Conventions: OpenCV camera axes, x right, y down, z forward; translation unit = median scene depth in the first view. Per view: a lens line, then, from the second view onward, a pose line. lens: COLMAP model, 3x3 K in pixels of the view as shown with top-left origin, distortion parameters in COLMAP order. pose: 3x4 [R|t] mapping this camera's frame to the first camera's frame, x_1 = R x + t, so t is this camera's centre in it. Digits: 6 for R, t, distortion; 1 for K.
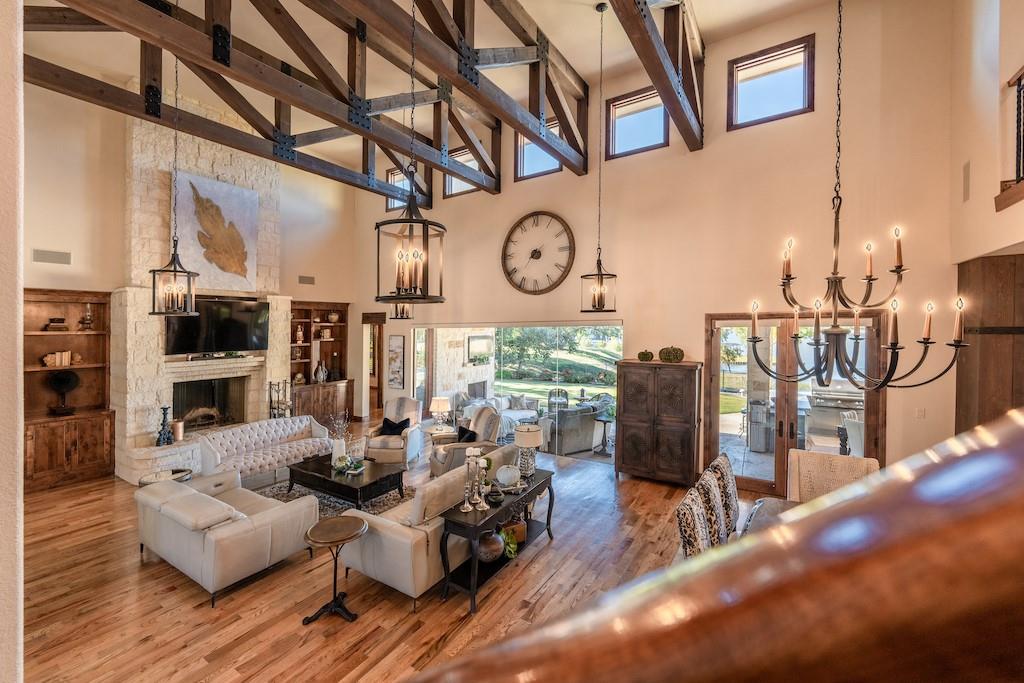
lens RADIAL K [[417.5, 0, 509.4], [0, 417.5, 334.0], [0, 0, 1]] dist [-0.001377, -0.000117]
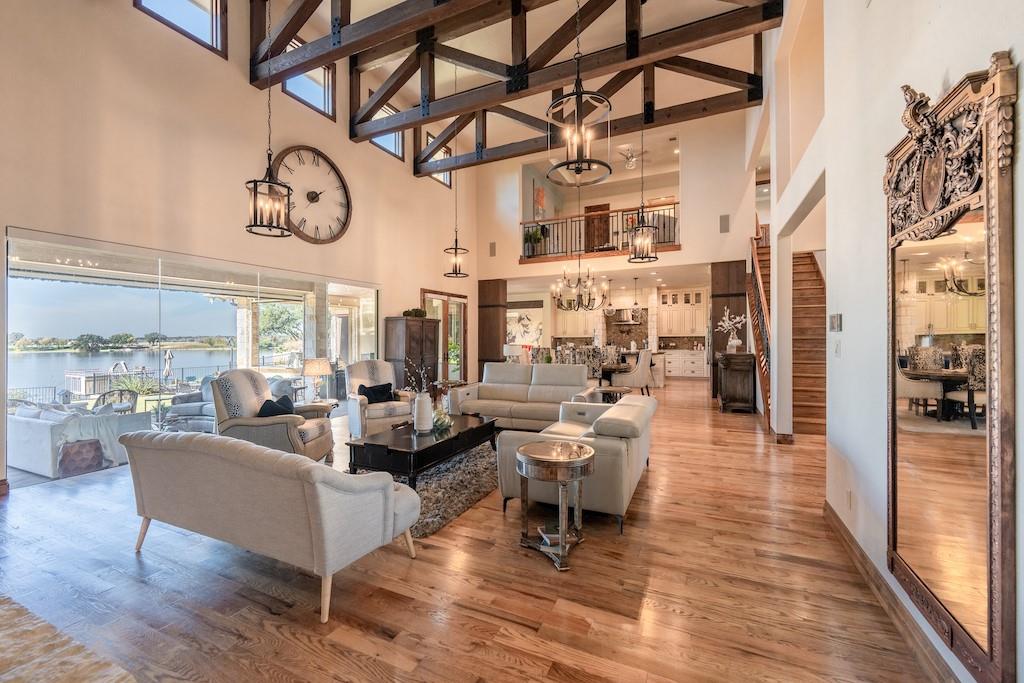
lens RADIAL K [[417.5, 0, 509.2], [0, 417.5, 340.2], [0, 0, 1]] dist [-0.001377, -0.000117]
pose [[-0.138862, 0.005002, 0.990299, -0.902938], [0.019673, 0.999804, -0.002291, 0.126418], [-0.990116, 0.019164, -0.138933, 0.753072]]
